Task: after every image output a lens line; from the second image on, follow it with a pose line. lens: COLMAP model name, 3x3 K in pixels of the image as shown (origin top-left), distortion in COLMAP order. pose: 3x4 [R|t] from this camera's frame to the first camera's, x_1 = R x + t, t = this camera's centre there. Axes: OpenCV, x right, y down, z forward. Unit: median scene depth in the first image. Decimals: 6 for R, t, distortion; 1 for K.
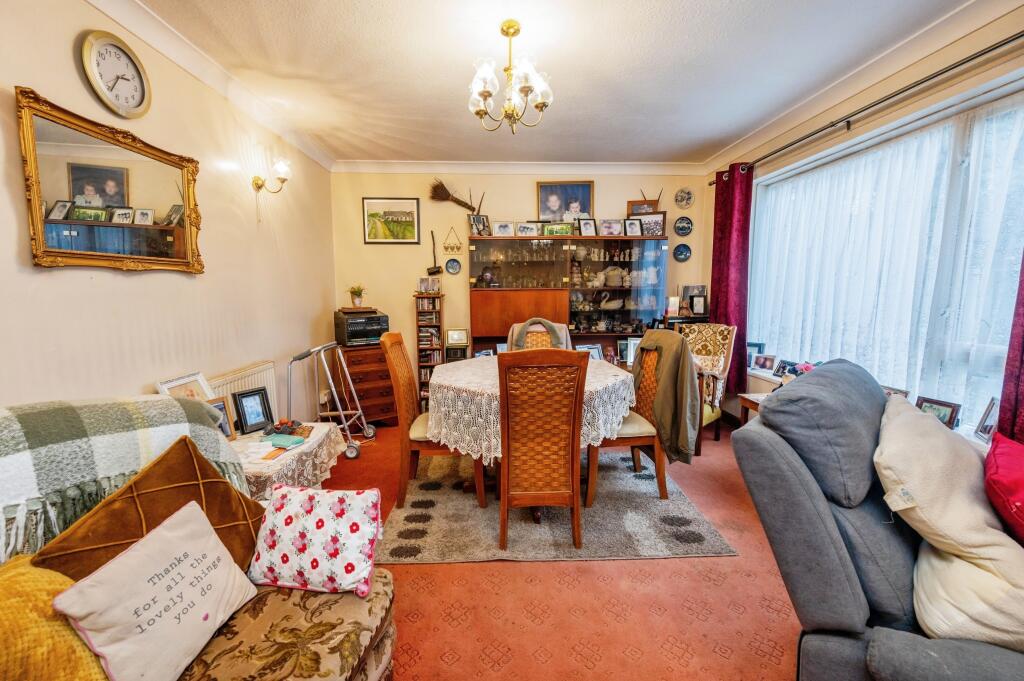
lens RADIAL K [[408.4, 0, 512.0], [0, 408.4, 340.5], [0, 0, 1]] dist [-0.003499, -0.000275]
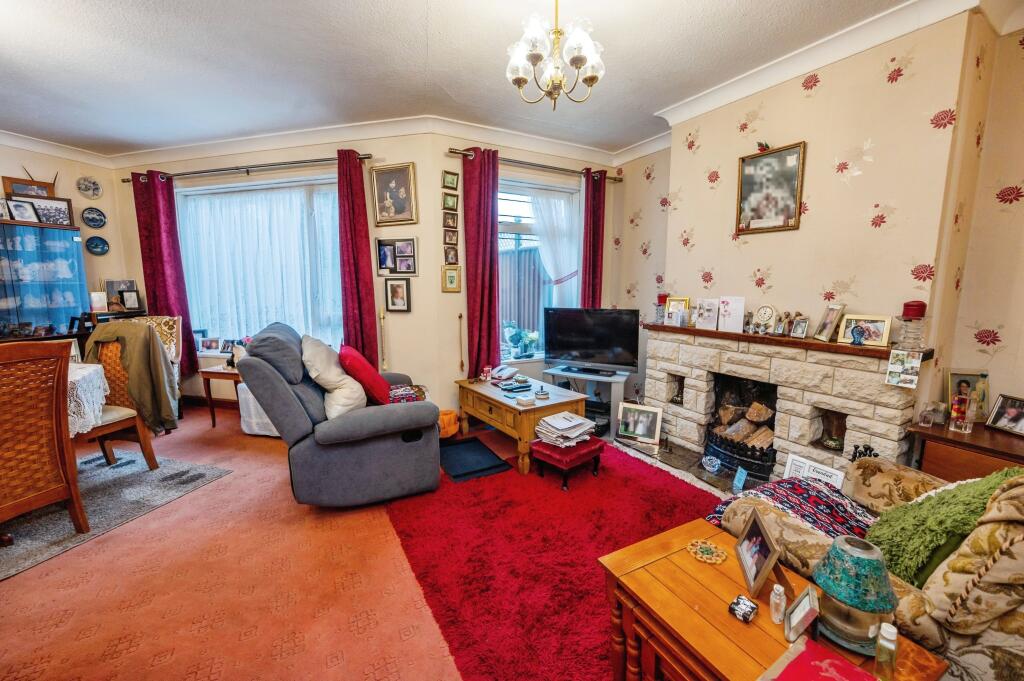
lens RADIAL K [[428.5, 0, 513.2], [0, 428.5, 335.0], [0, 0, 1]] dist [-0.002562, -0.000084]
pose [[0.320261, -0.111208, 0.940779, -0.333748], [0.120950, 0.989758, 0.075824, 0.045257], [-0.939576, 0.089504, 0.330432, -0.310799]]
